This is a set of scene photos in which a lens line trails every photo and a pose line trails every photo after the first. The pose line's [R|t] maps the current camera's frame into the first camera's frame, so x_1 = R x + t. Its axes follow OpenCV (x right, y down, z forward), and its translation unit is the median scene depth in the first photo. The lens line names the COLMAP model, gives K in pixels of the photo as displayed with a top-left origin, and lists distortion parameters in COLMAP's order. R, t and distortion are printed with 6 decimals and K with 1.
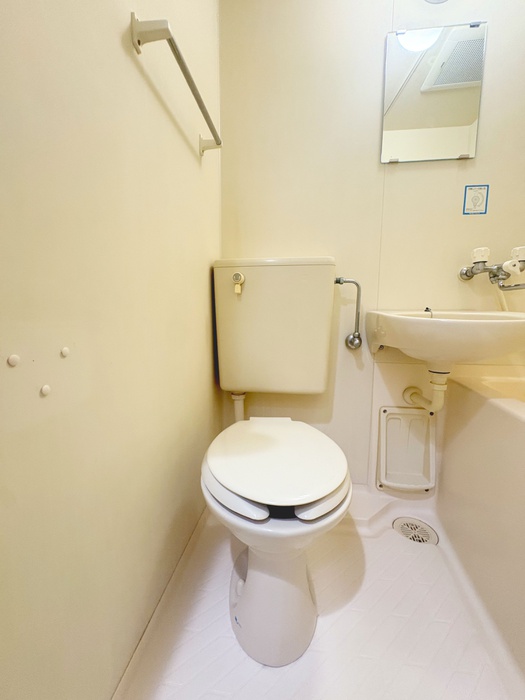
lens RADIAL K [[278.5, 0, 263.4], [0, 278.5, 347.7], [0, 0, 1]] dist [0.002686, 0.000004]
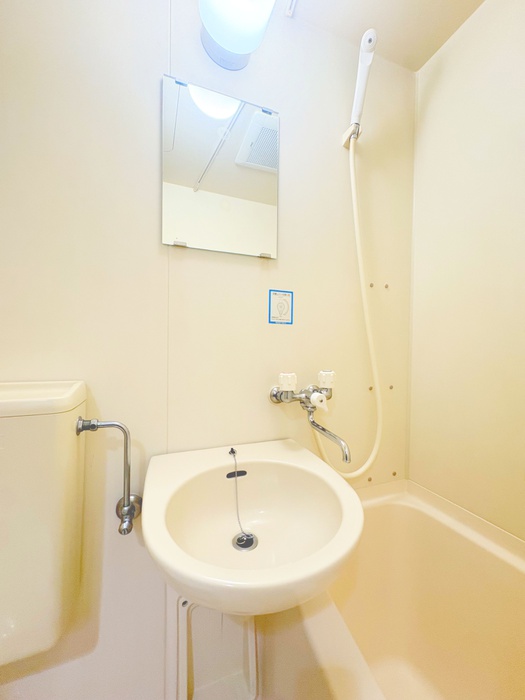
lens RADIAL K [[278.5, 0, 262.7], [0, 278.5, 348.9], [0, 0, 1]] dist [0.002686, 0.000004]
pose [[0.884324, -0.003054, 0.466864, 0.323957], [0.047882, 0.995299, -0.084186, -0.337754], [-0.464413, 0.096802, 0.880313, 0.306308]]
